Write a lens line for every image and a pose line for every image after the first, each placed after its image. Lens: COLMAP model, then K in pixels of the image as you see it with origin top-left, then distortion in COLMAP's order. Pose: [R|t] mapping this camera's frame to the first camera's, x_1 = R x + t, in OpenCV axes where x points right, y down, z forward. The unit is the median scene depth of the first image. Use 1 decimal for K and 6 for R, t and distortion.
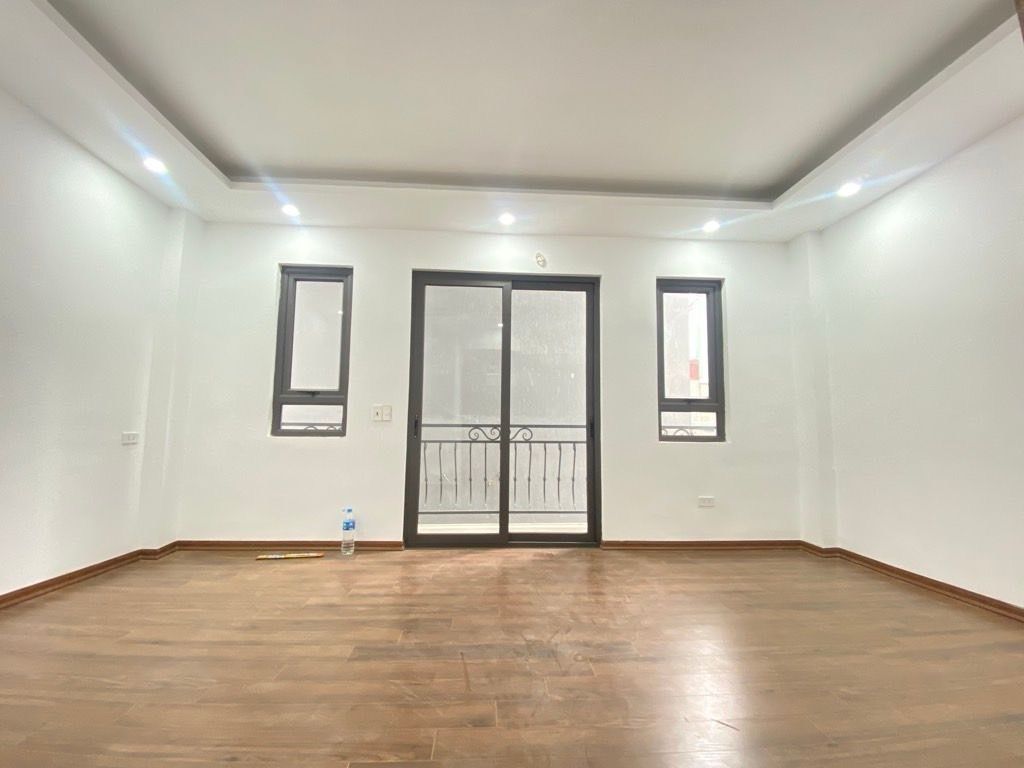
lens RADIAL K [[414.9, 0, 506.5], [0, 414.9, 388.9], [0, 0, 1]] dist [0.021088, -0.016920]
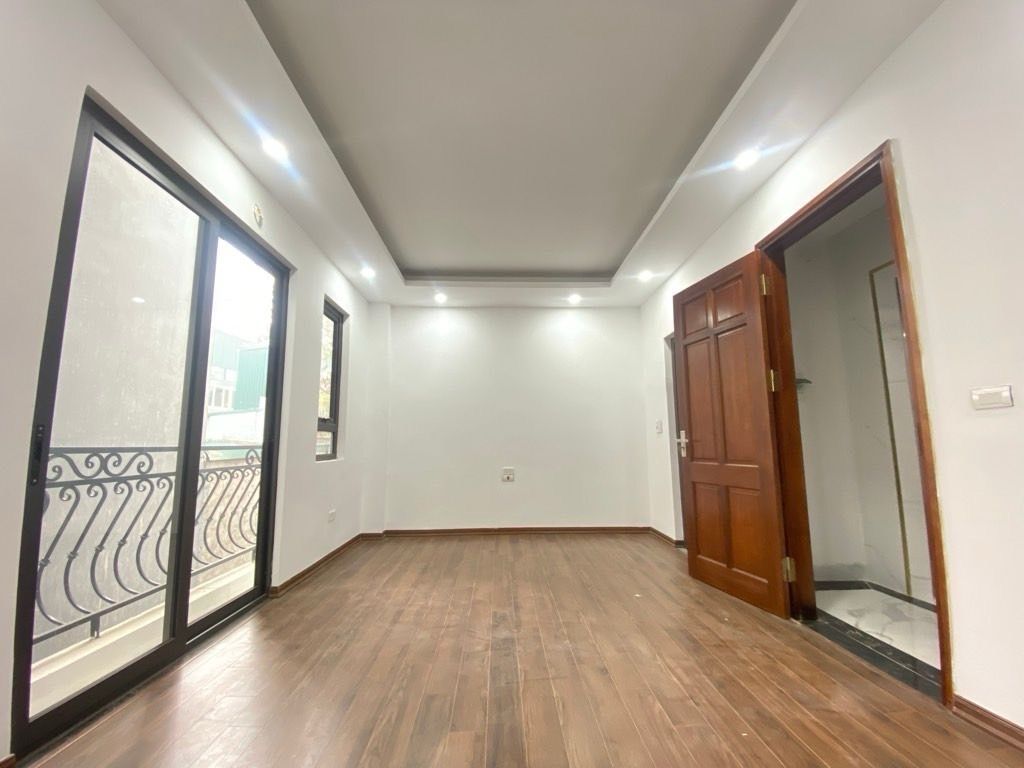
lens RADIAL K [[414.9, 0, 506.5], [0, 414.9, 388.9], [0, 0, 1]] dist [0.021088, -0.016920]
pose [[0.030070, 0.120156, 0.992300, -0.612057], [-0.081130, 0.989766, -0.117391, 0.037260], [-0.996250, -0.076975, 0.039510, 0.540590]]
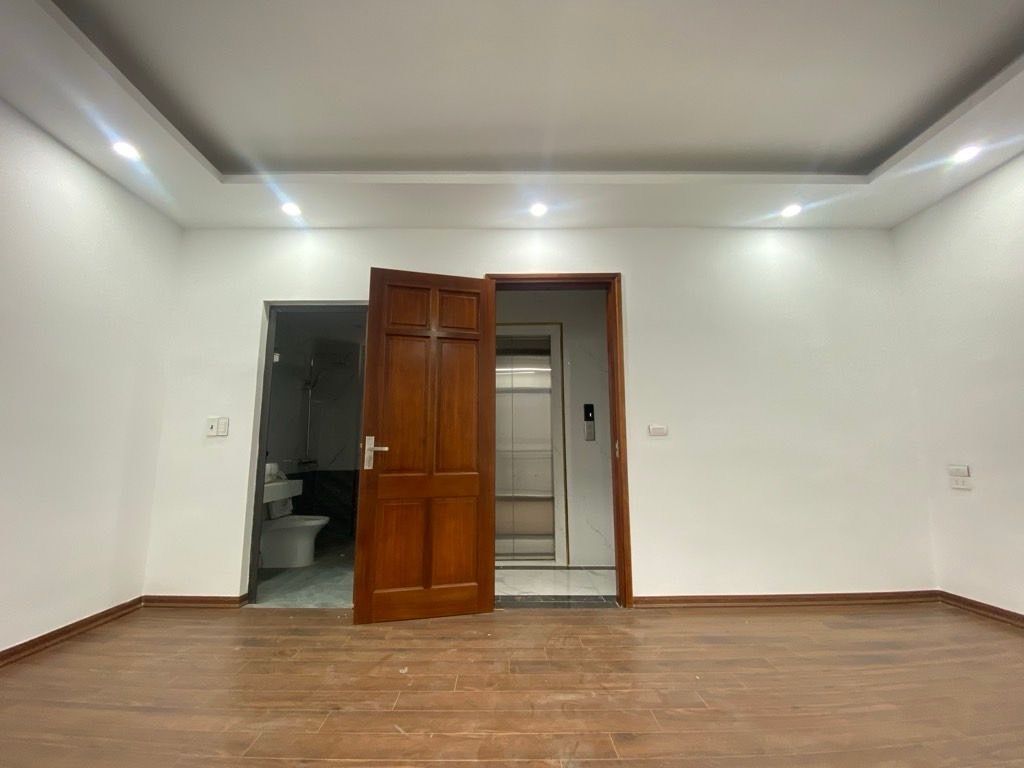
lens RADIAL K [[414.9, 0, 506.5], [0, 414.9, 388.9], [0, 0, 1]] dist [0.021088, -0.016920]
pose [[-0.999296, -0.008895, 0.036435, 0.084691], [-0.017293, 0.971321, -0.237142, 0.079790], [-0.033281, -0.237605, -0.970791, 0.918449]]
